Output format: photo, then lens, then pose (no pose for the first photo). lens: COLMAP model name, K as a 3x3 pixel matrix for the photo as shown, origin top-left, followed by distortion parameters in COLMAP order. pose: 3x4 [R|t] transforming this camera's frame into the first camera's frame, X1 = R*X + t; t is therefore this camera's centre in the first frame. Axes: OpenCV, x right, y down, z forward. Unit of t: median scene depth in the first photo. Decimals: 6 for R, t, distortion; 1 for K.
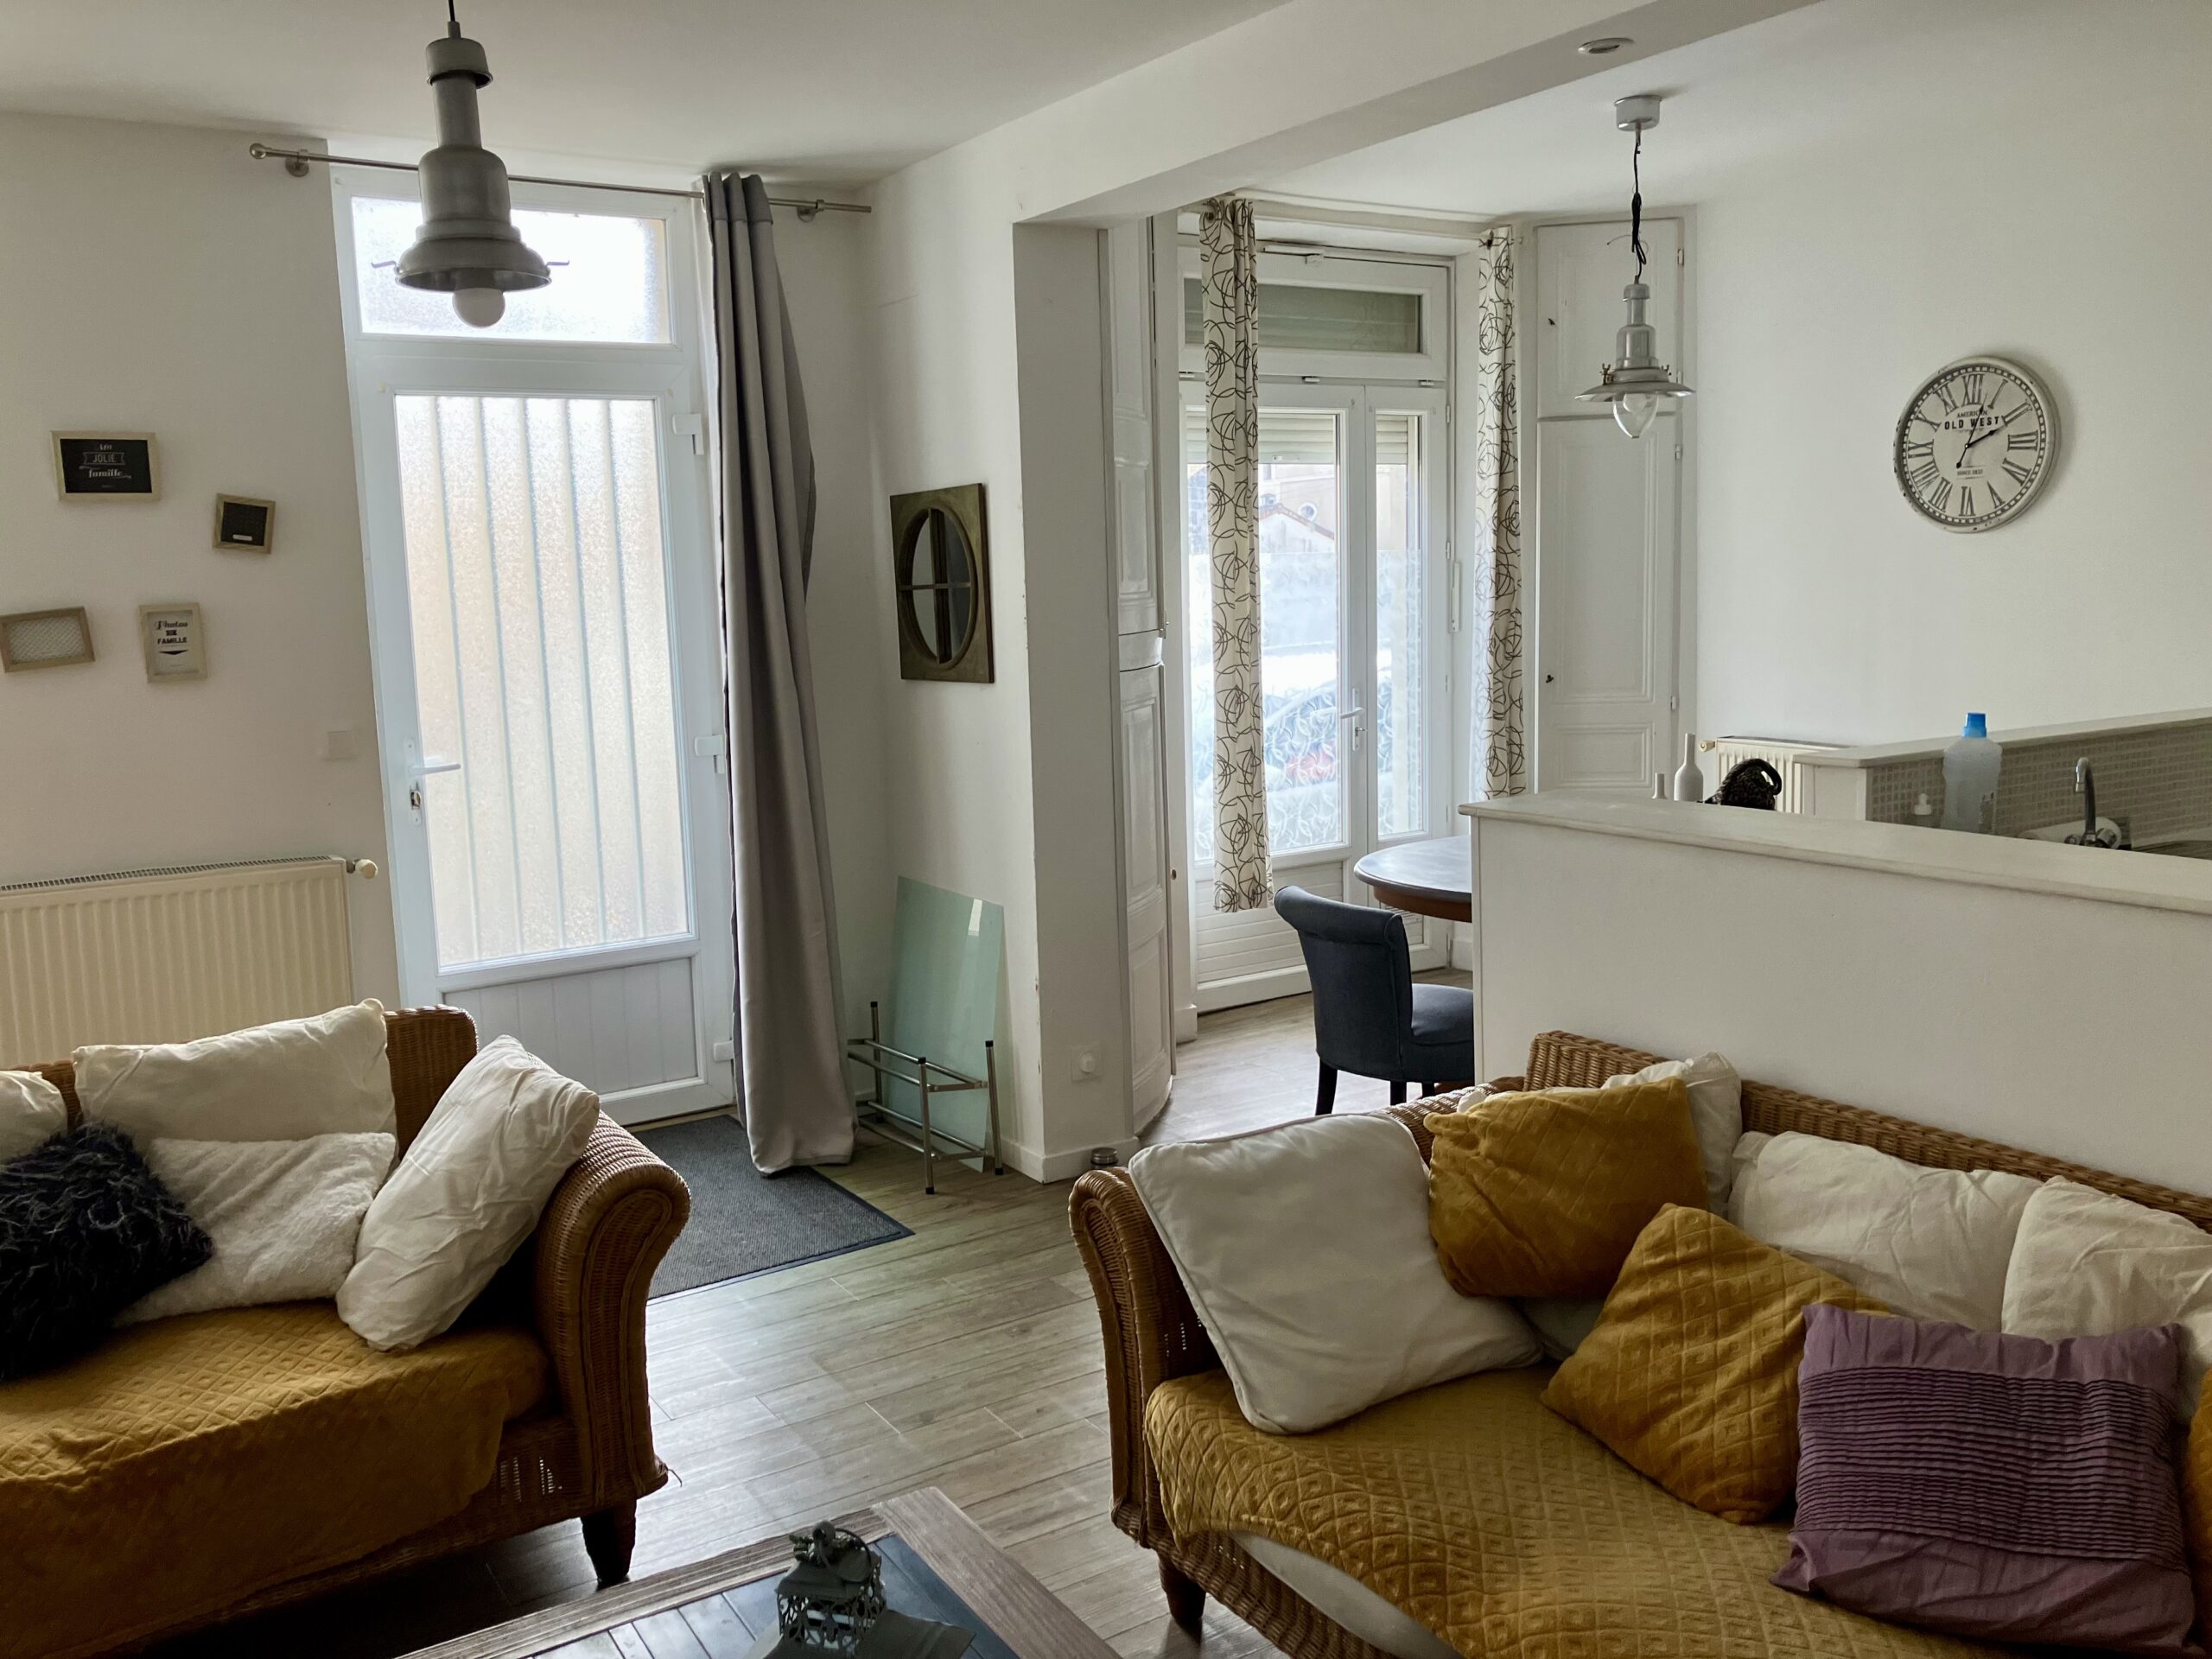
lens RADIAL K [[1800.5, 0, 1100.0], [0, 1800.5, 830.5], [0, 0, 1]] dist [0.044393, -0.057005]
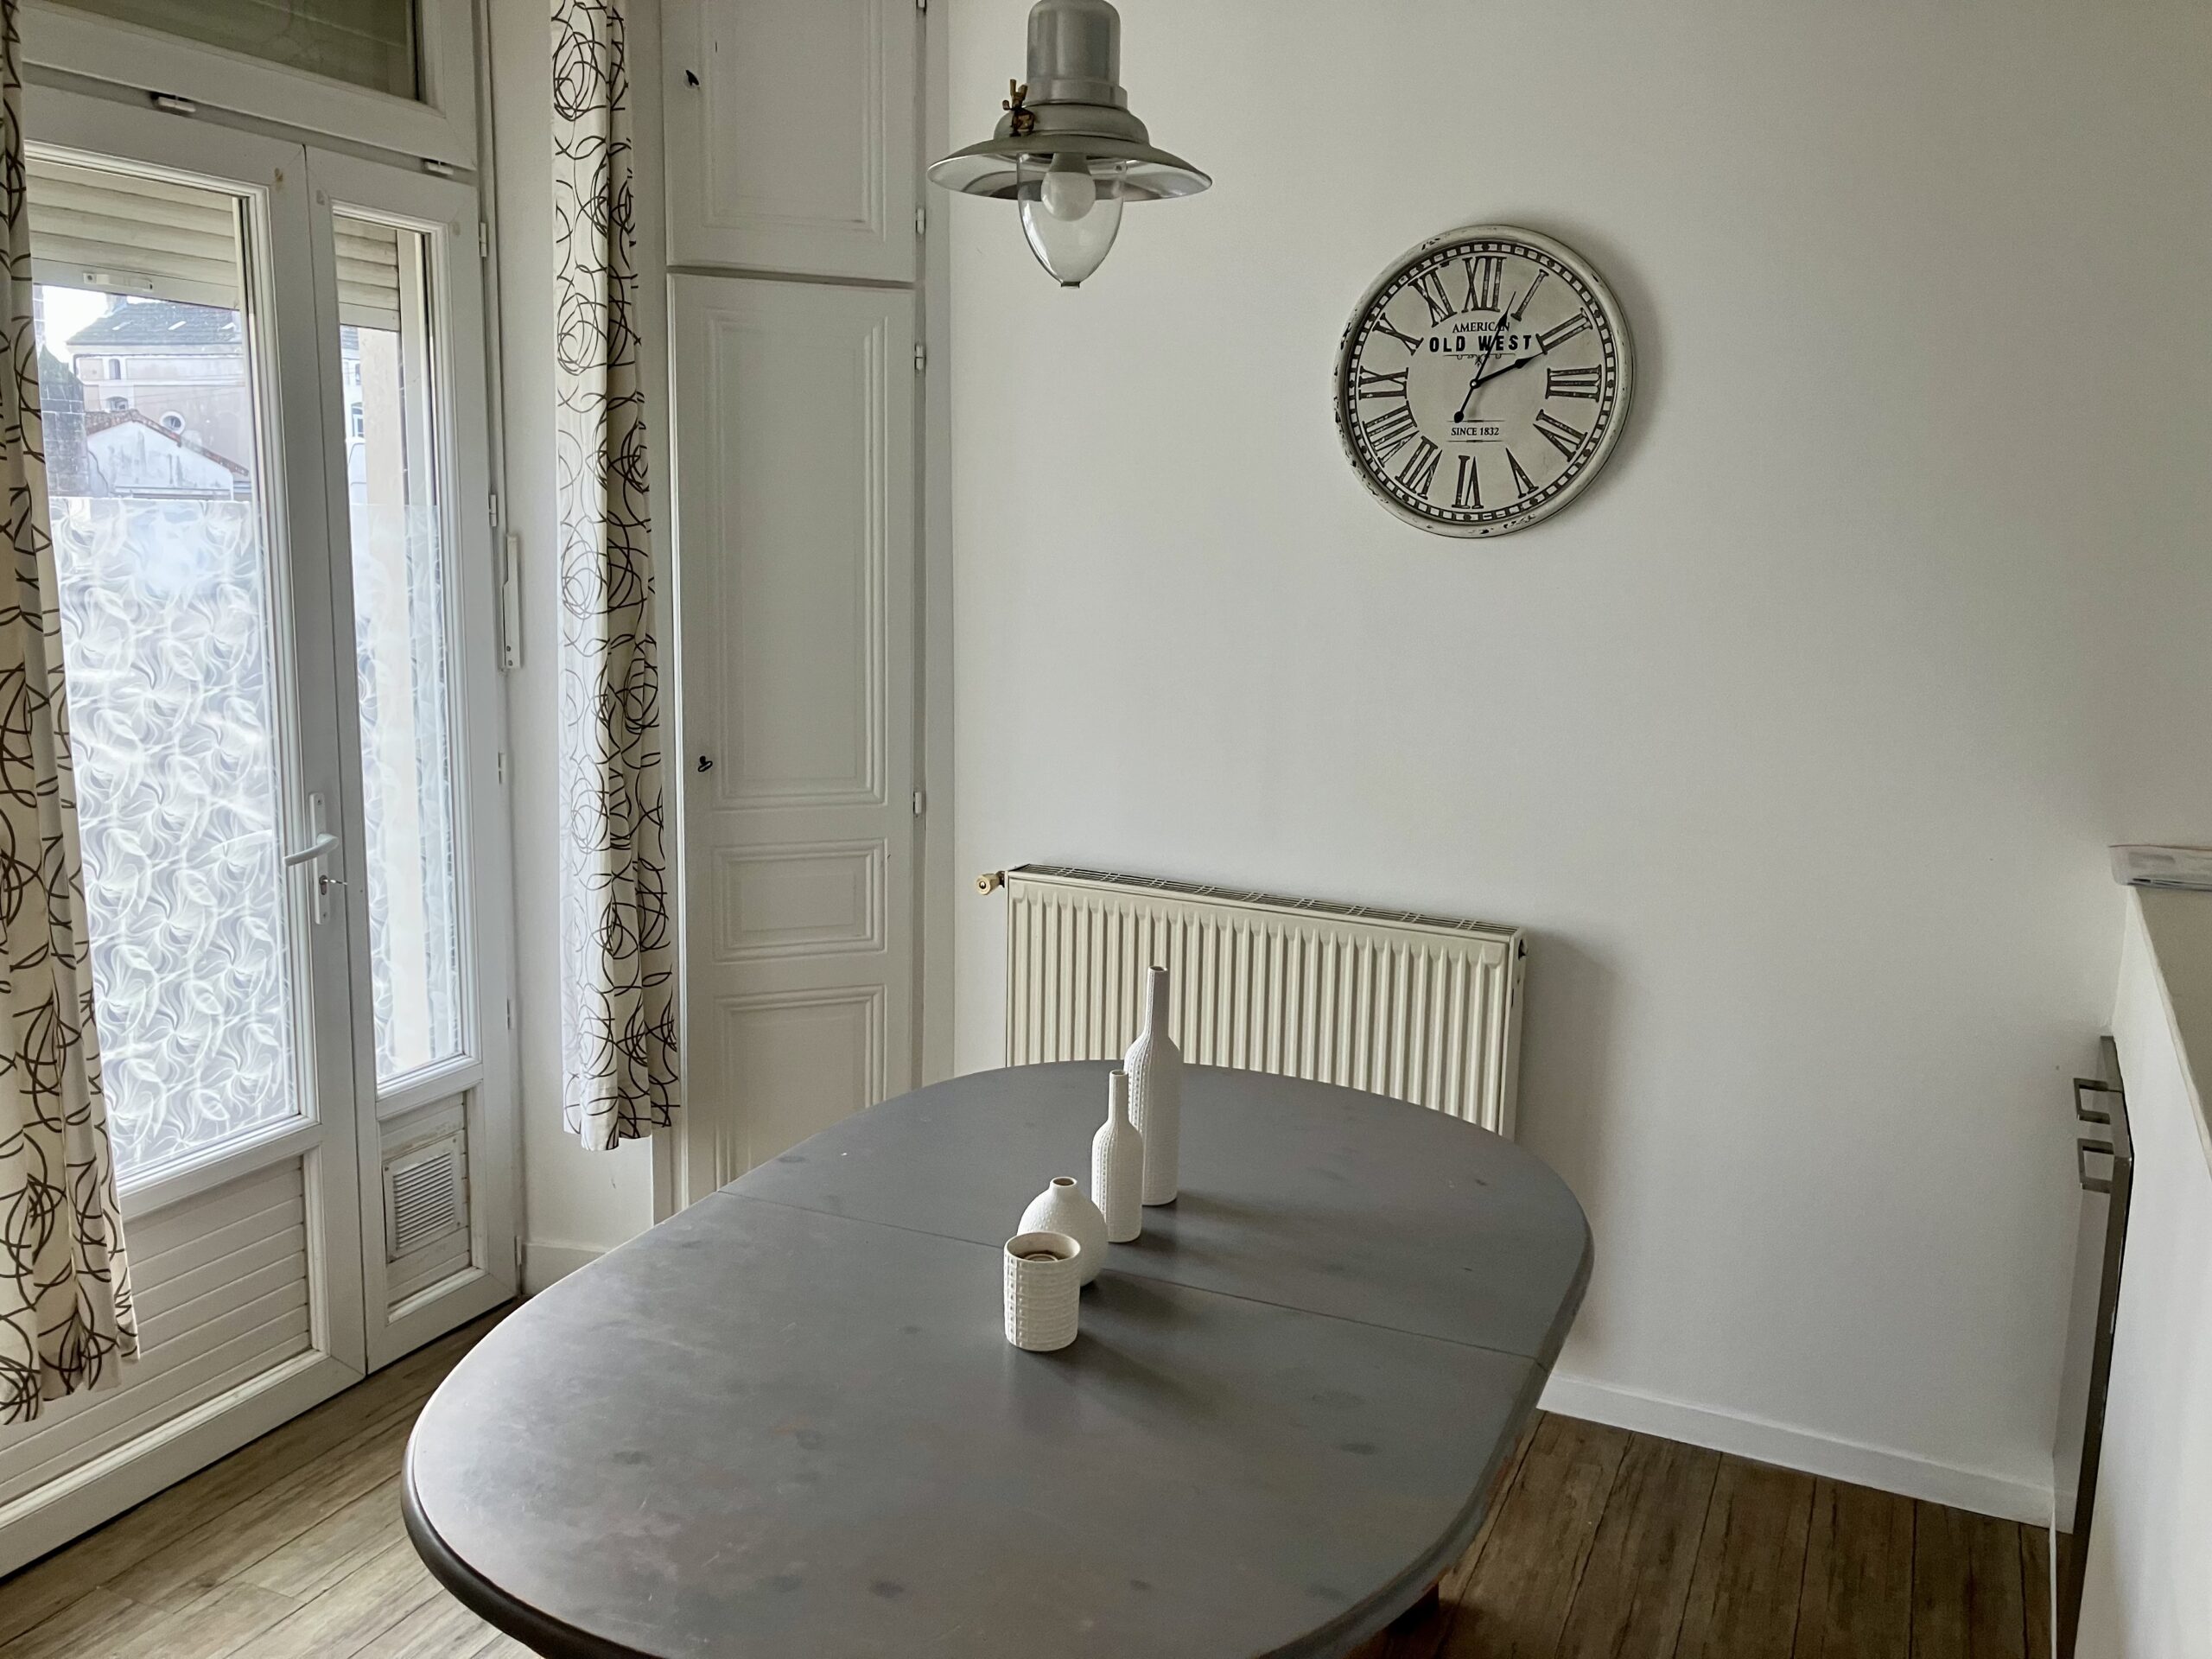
lens RADIAL K [[1800.5, 0, 1091.5], [0, 1800.5, 821.3], [0, 0, 1]] dist [0.044393, -0.057005]
pose [[0.838632, -0.044828, 0.542851, 0.056353], [0.030872, 0.998917, 0.034798, -0.085371], [-0.543823, -0.012424, 0.839108, 0.509294]]
